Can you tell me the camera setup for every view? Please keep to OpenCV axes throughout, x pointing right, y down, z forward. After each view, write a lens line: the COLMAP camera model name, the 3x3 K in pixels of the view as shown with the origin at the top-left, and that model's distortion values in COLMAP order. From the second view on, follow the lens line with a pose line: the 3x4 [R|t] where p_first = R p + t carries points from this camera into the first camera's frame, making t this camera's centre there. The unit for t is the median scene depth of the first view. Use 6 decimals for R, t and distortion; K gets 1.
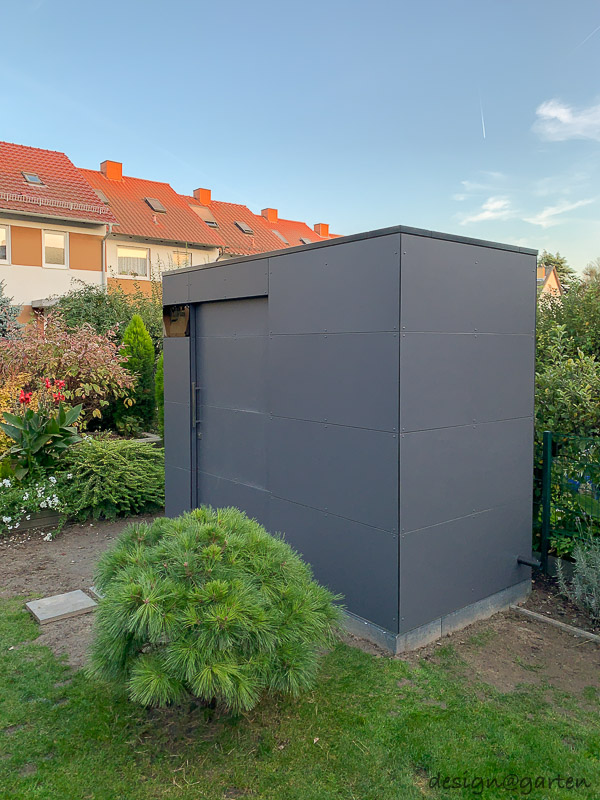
lens RADIAL K [[622.6, 0, 299.6], [0, 622.6, 388.2], [0, 0, 1]] dist [0.002778, 0.001120]
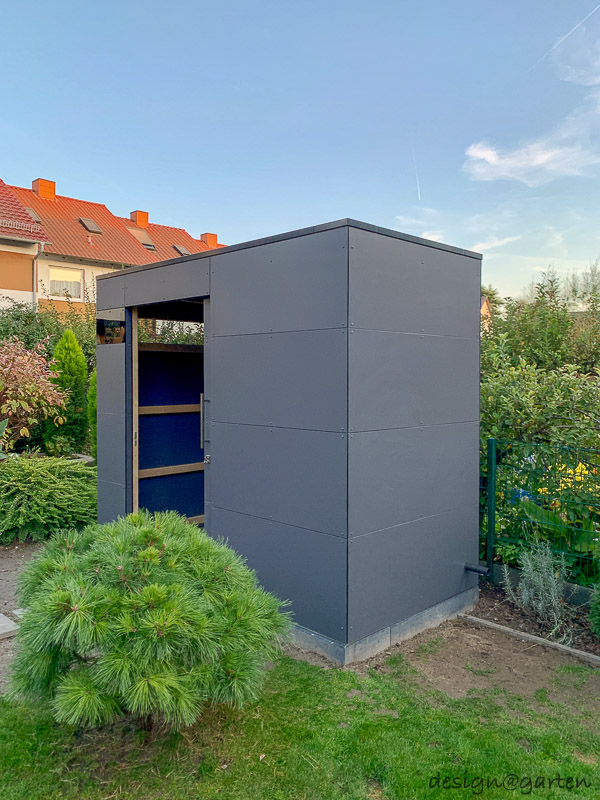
lens RADIAL K [[626.3, 0, 300.0], [0, 626.3, 400.0], [0, 0, 1]] dist [-0.008558, 0.011153]
pose [[0.995218, 0.002163, 0.097658, -0.007757], [0.000524, 0.999622, -0.027483, 0.047353], [-0.097680, 0.027402, 0.994841, 0.042280]]
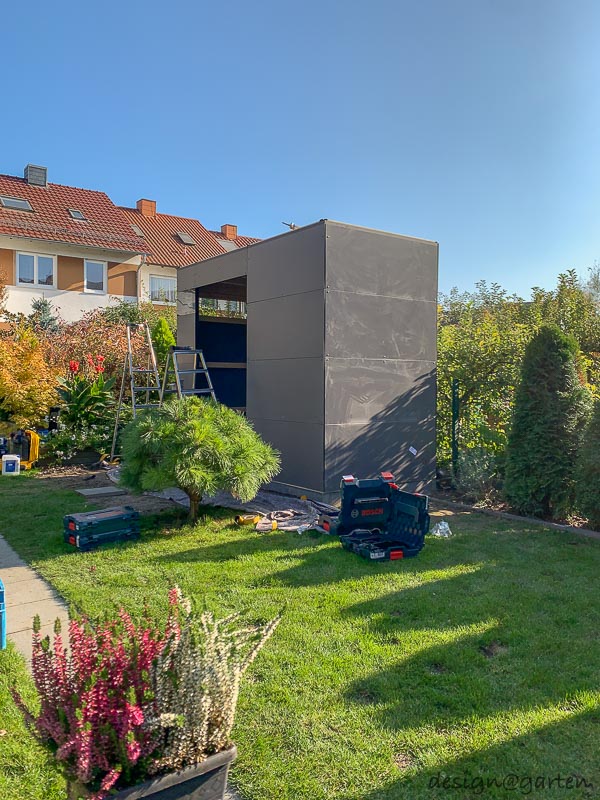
lens RADIAL K [[609.8, 0, 298.1], [0, 609.8, 387.3], [0, 0, 1]] dist [-0.002353, 0.011397]
pose [[0.998945, 0.006285, -0.045493, 0.169645], [-0.008743, 0.998501, -0.054037, 0.229822], [0.045085, 0.054378, 0.997502, -0.478029]]
